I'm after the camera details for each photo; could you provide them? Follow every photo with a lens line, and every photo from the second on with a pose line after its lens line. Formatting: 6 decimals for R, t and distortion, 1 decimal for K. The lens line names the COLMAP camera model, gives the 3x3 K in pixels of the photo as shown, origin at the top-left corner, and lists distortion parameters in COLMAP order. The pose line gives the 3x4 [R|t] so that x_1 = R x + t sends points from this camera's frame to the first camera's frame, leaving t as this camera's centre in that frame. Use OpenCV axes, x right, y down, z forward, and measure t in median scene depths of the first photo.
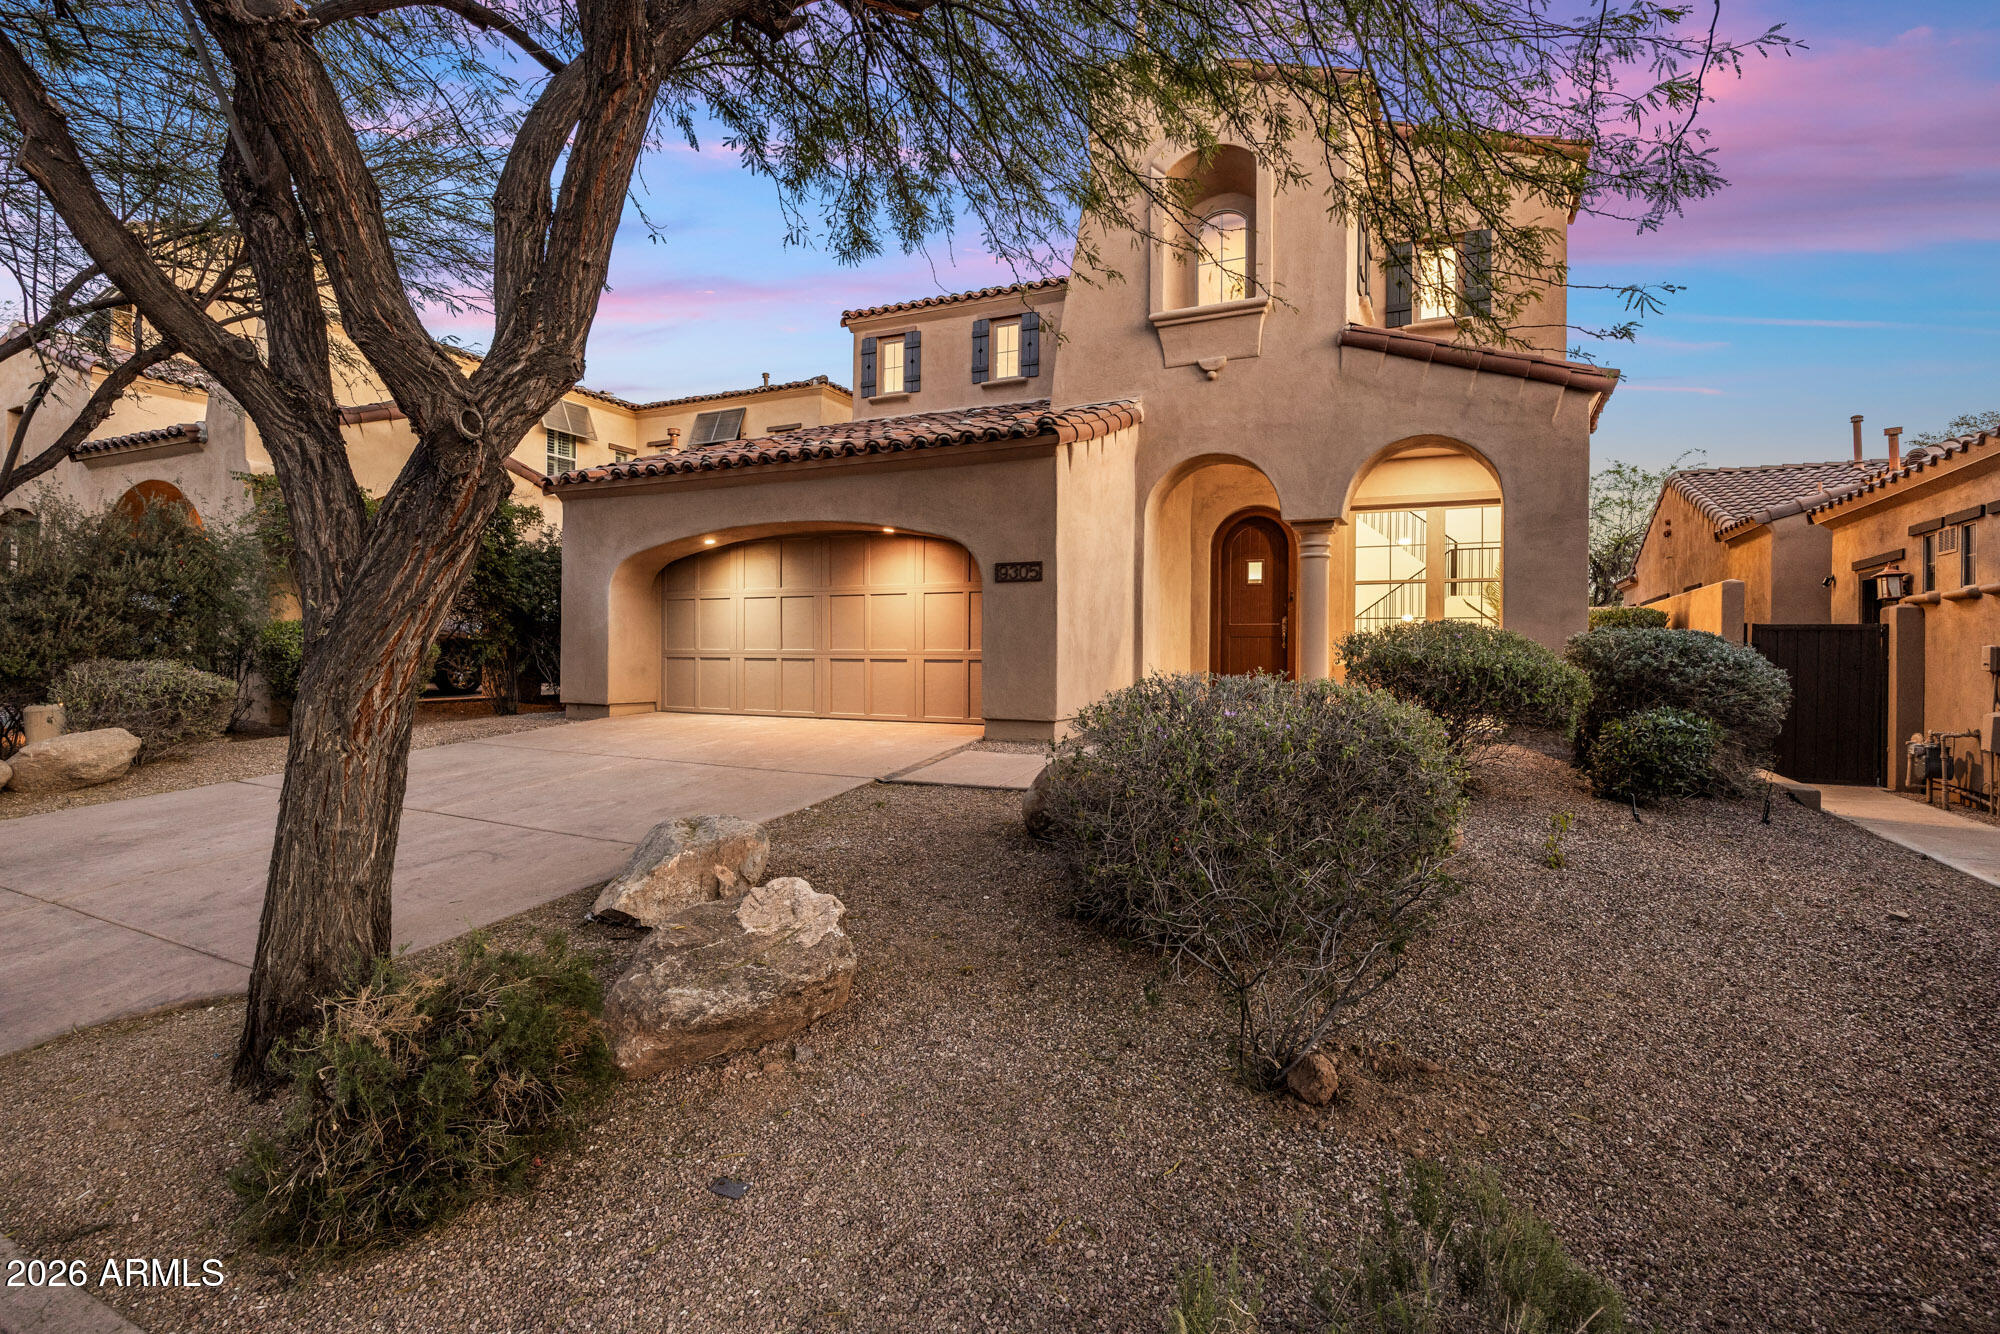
lens RADIAL K [[971.0, 0, 995.4], [0, 971.0, 659.0], [0, 0, 1]] dist [-0.009096, -0.001038]
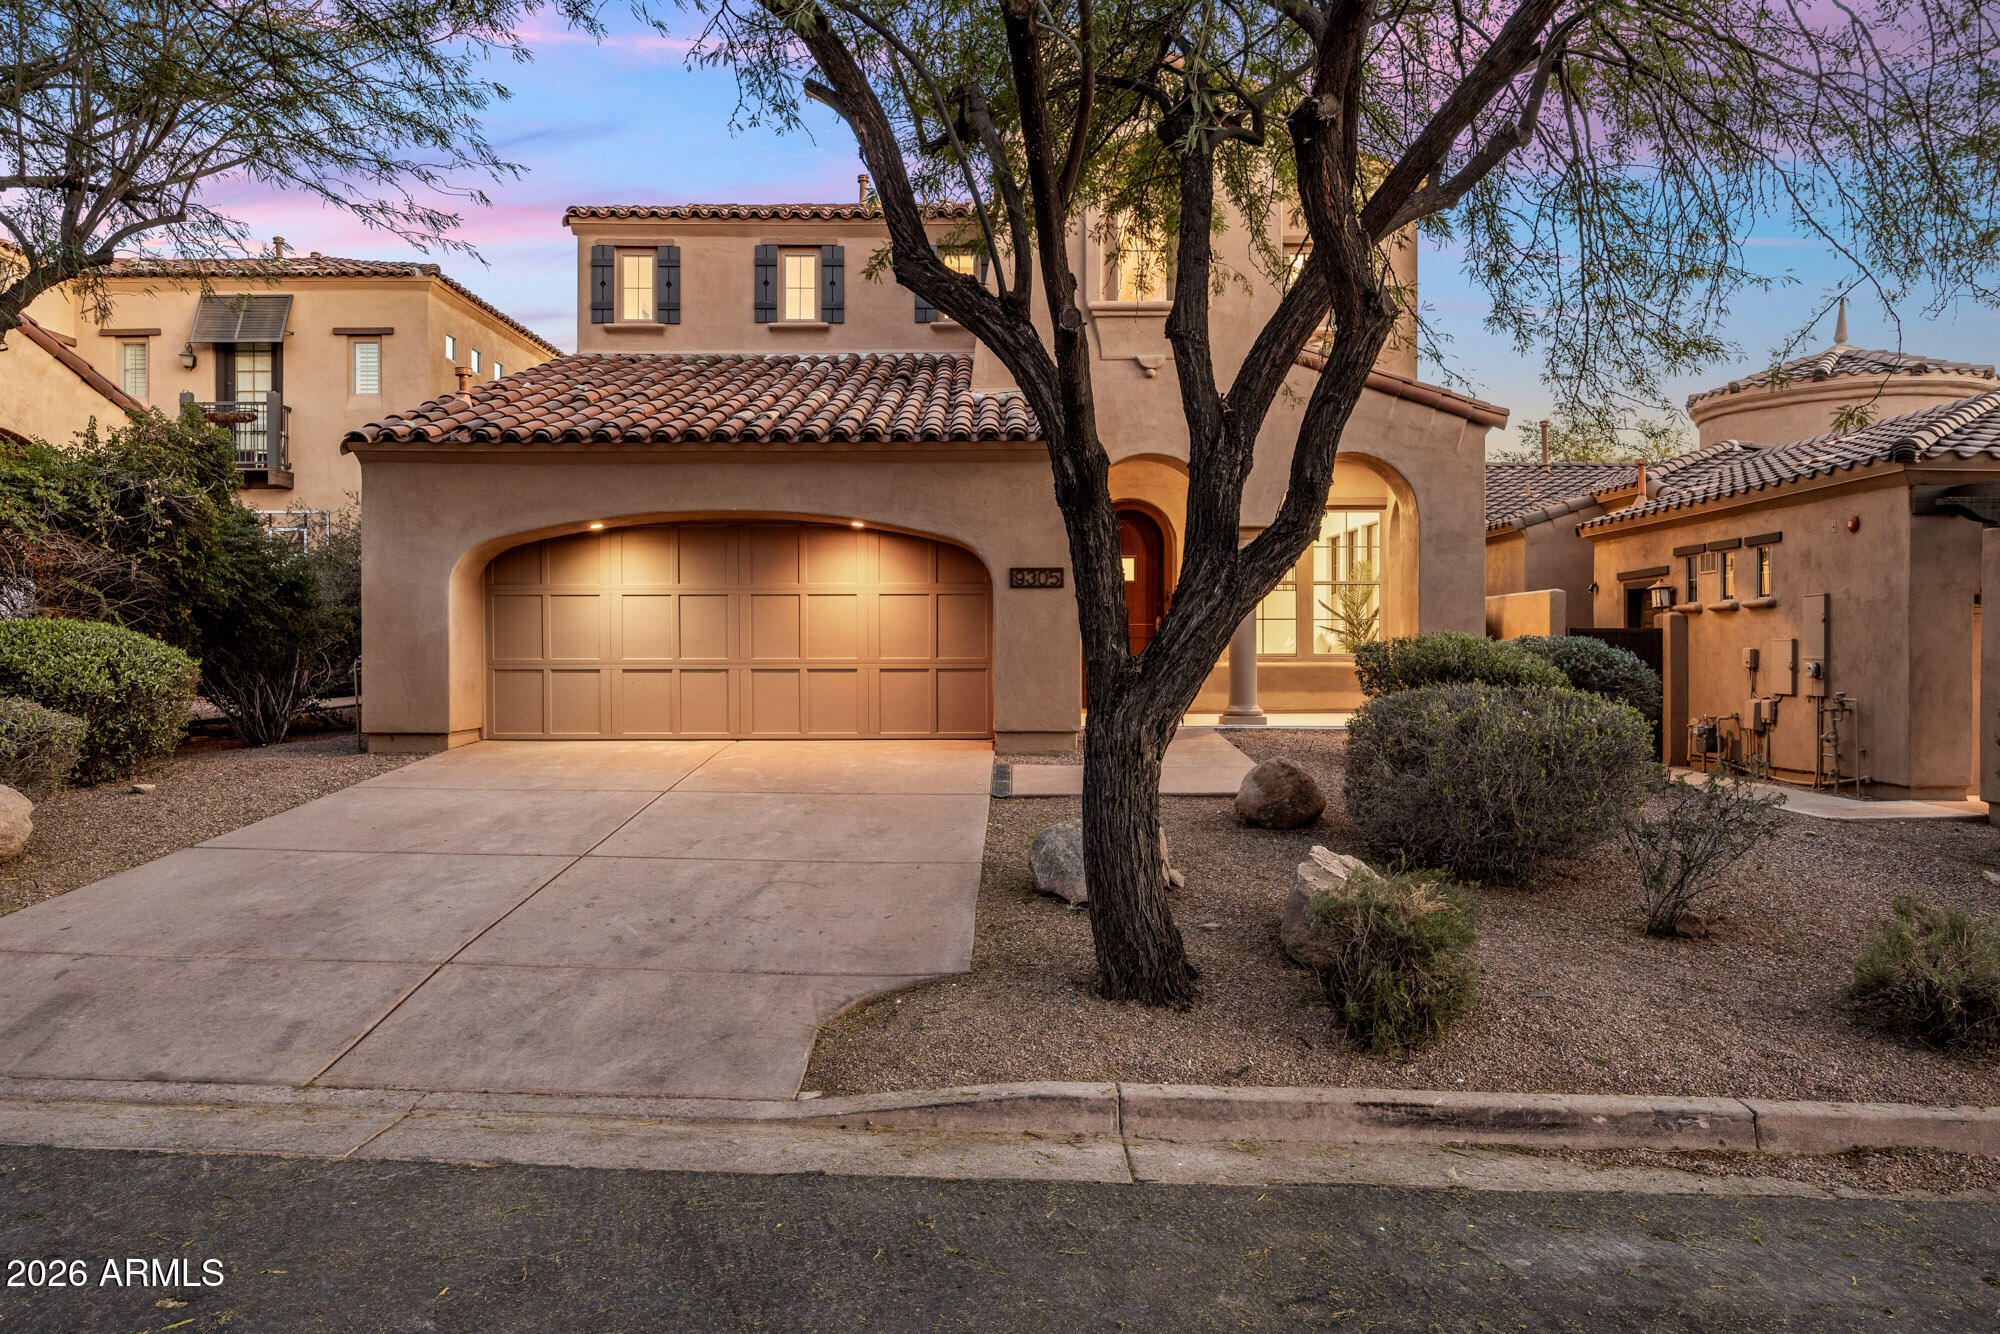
lens RADIAL K [[1377.7, 0, 993.9], [0, 1377.7, 662.2], [0, 0, 1]] dist [-0.003638, 0.001480]
pose [[0.903591, -0.013096, 0.428197, -0.495841], [0.009322, 0.999897, 0.010910, -0.017636], [-0.428296, -0.005867, 0.903620, -0.178019]]
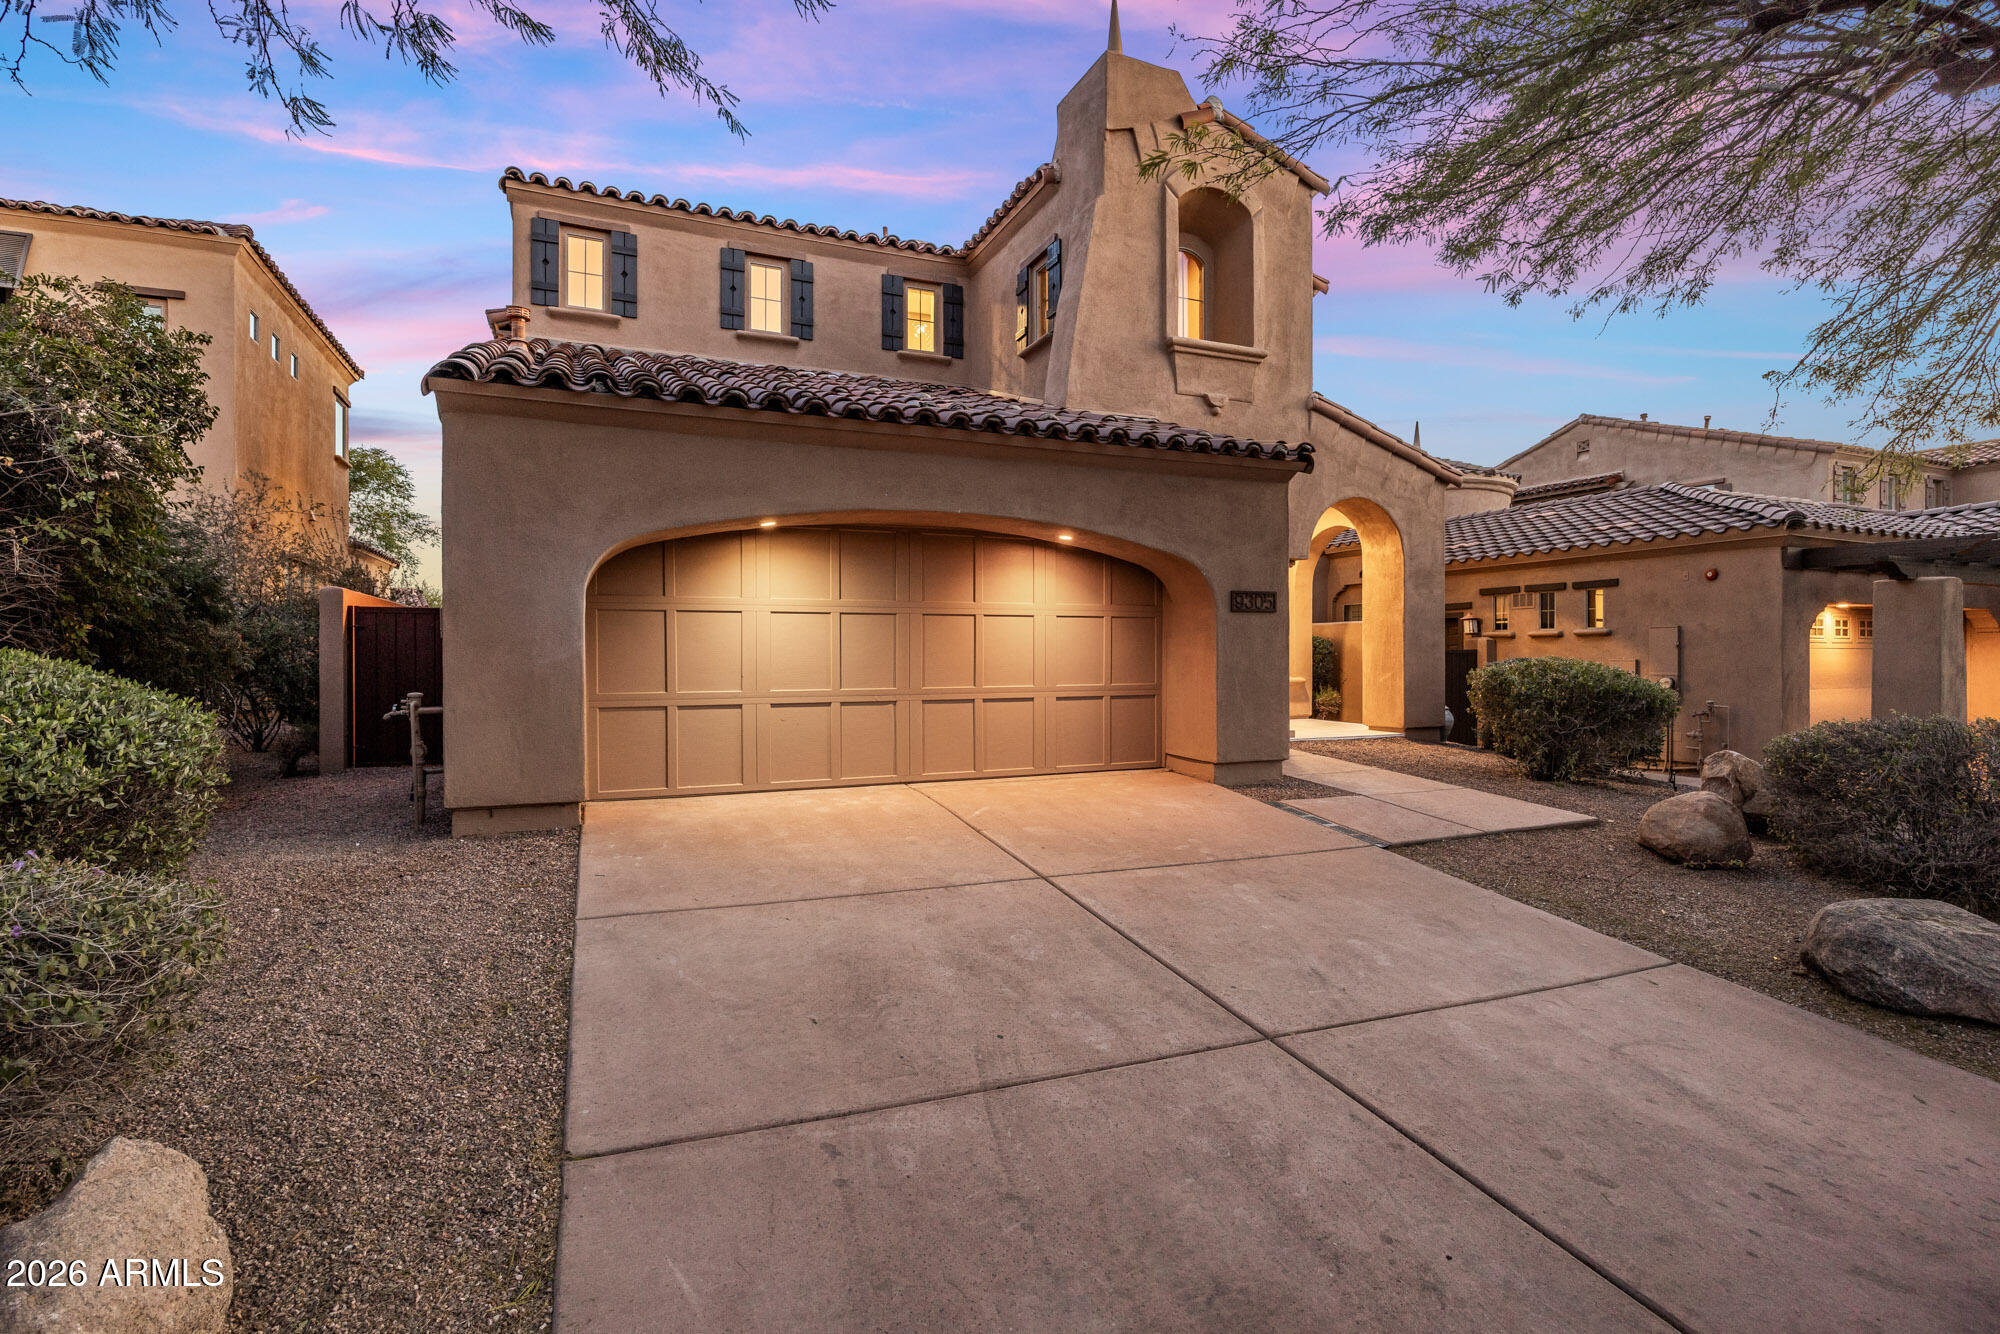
lens RADIAL K [[971.0, 0, 999.6], [0, 971.0, 662.5], [0, 0, 1]] dist [-0.009096, -0.001038]
pose [[0.647908, -0.016609, 0.761537, -0.691594], [0.008690, 0.999858, 0.014414, -0.039030], [-0.761669, -0.002721, 0.647961, 0.483927]]
